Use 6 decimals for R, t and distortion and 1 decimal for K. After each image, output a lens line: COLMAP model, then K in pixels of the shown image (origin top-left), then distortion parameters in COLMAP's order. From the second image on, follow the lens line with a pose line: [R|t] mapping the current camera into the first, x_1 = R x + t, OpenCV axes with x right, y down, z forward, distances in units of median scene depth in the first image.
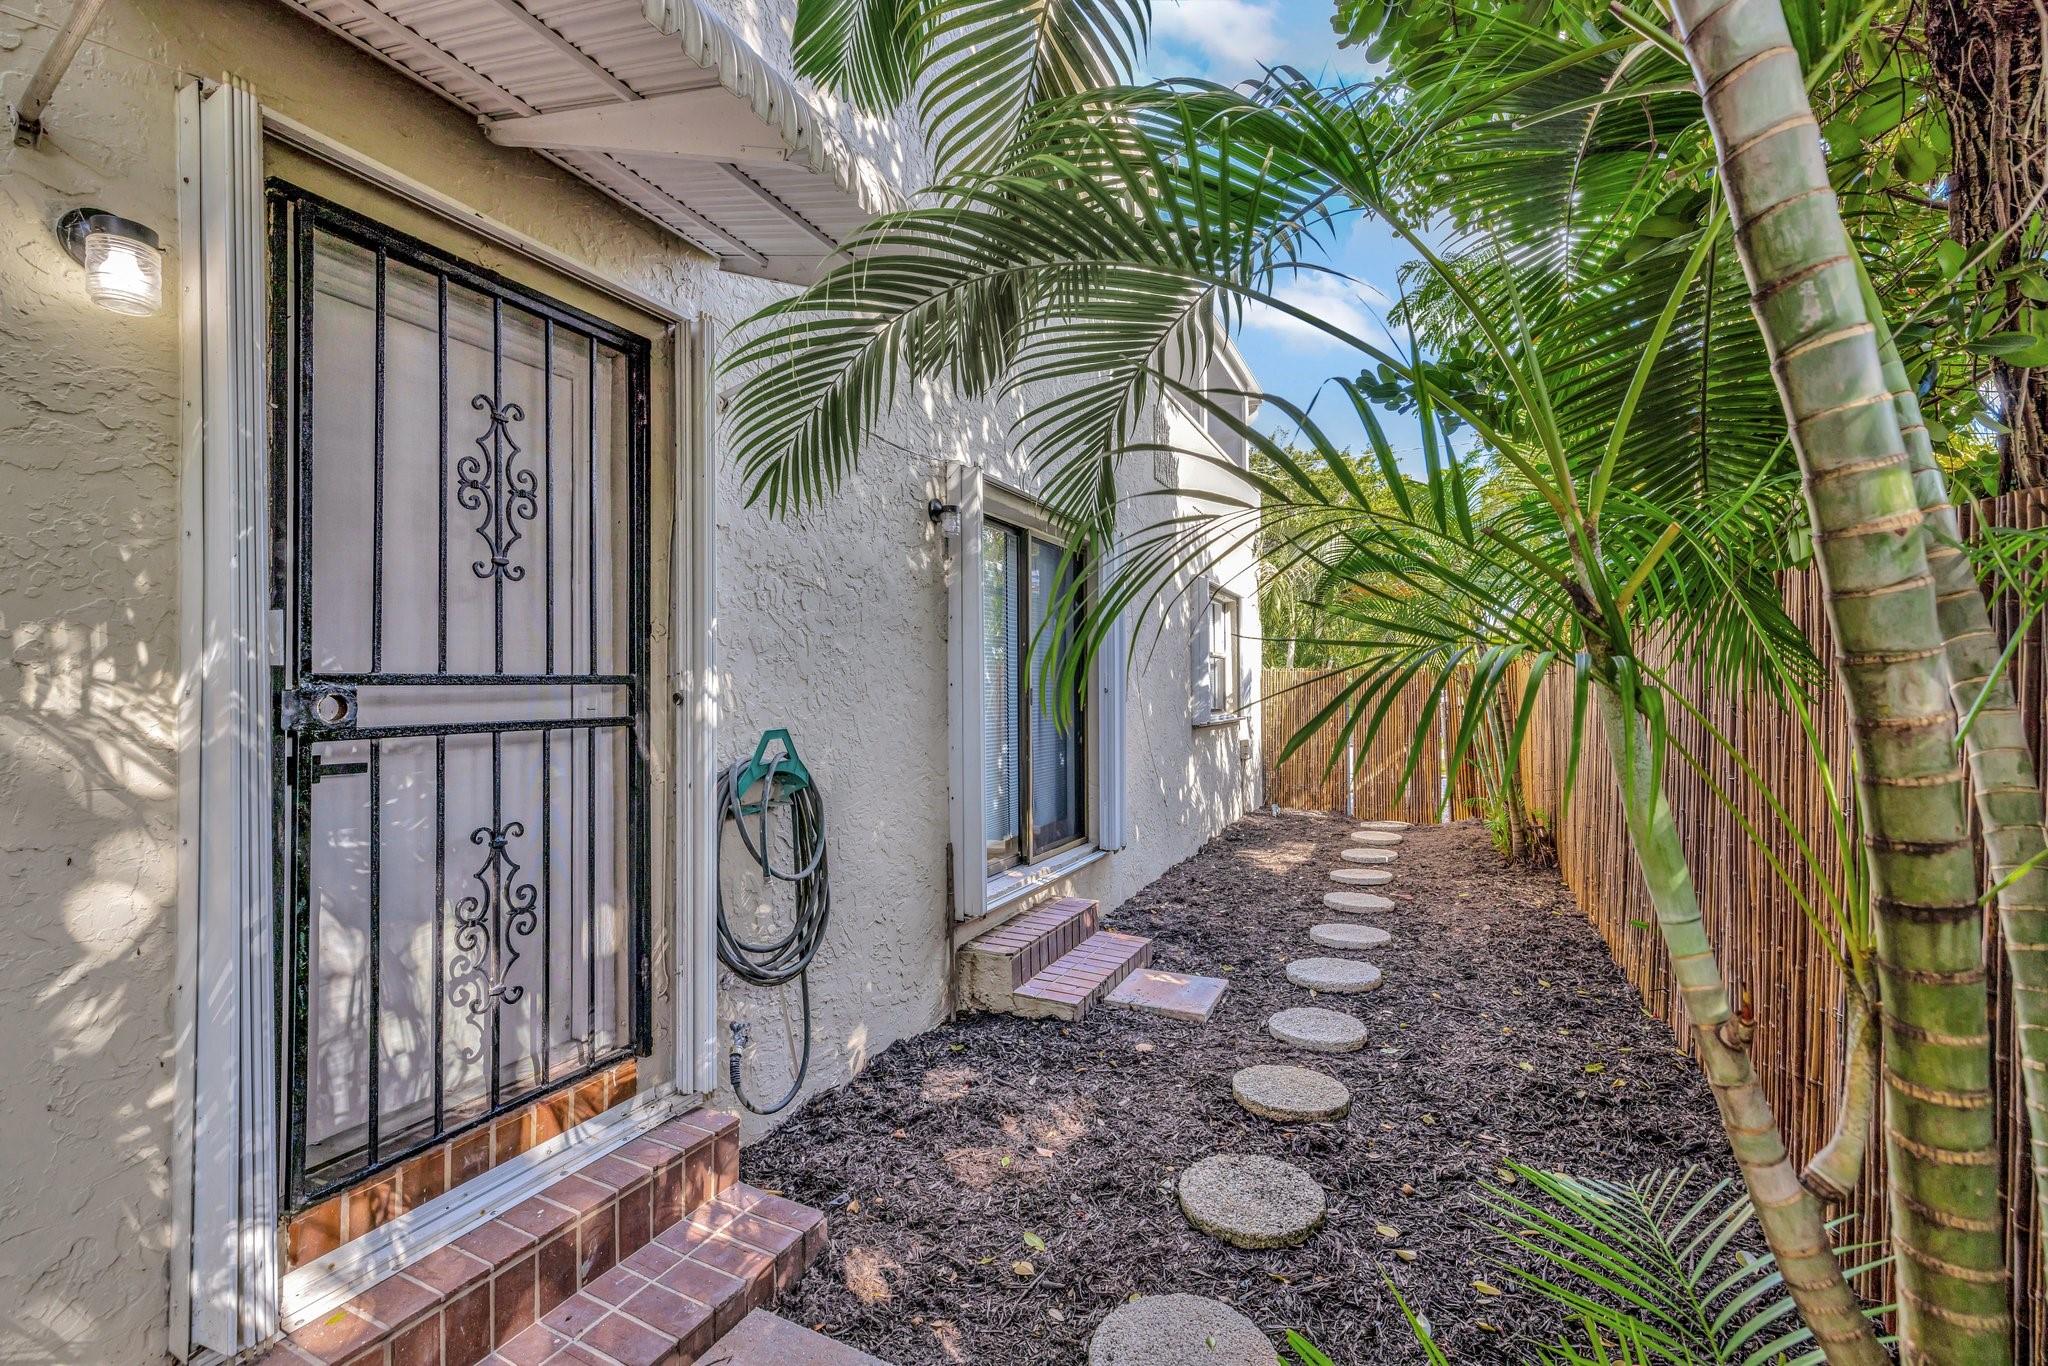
lens RADIAL K [[862.2, 0, 1003.3], [0, 862.2, 674.5], [0, 0, 1]] dist [-0.000990, -0.000054]
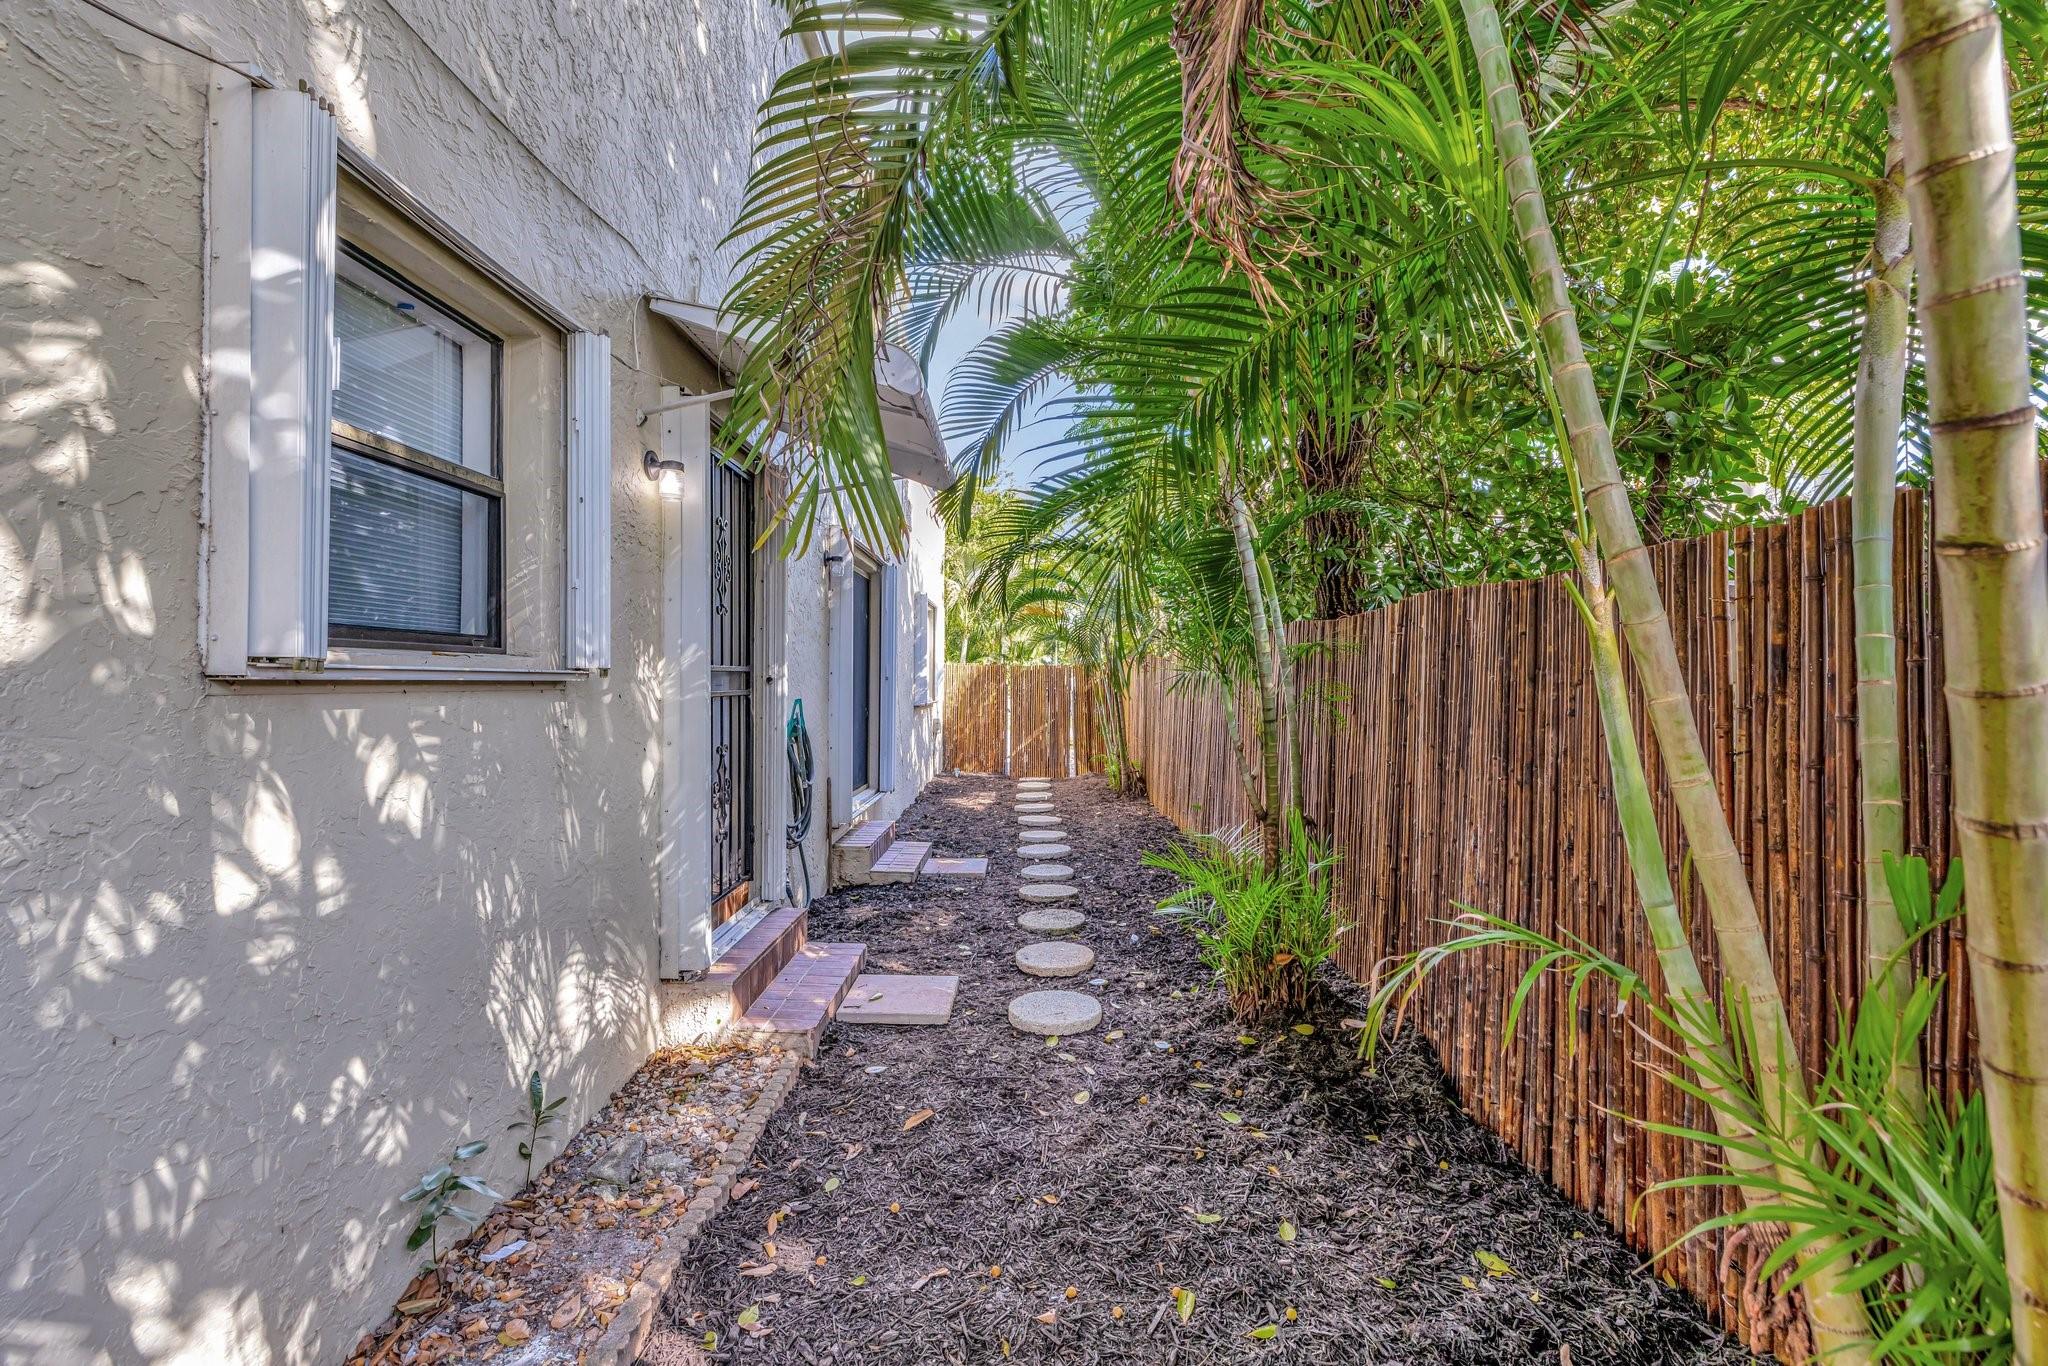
lens RADIAL K [[862.2, 0, 1003.3], [0, 862.2, 674.5], [0, 0, 1]] dist [-0.000990, -0.000054]
pose [[0.905321, 0.017423, 0.424370, -0.411672], [-0.023033, 0.999702, 0.008093, -0.005270], [-0.424102, -0.017101, 0.905453, -0.479954]]
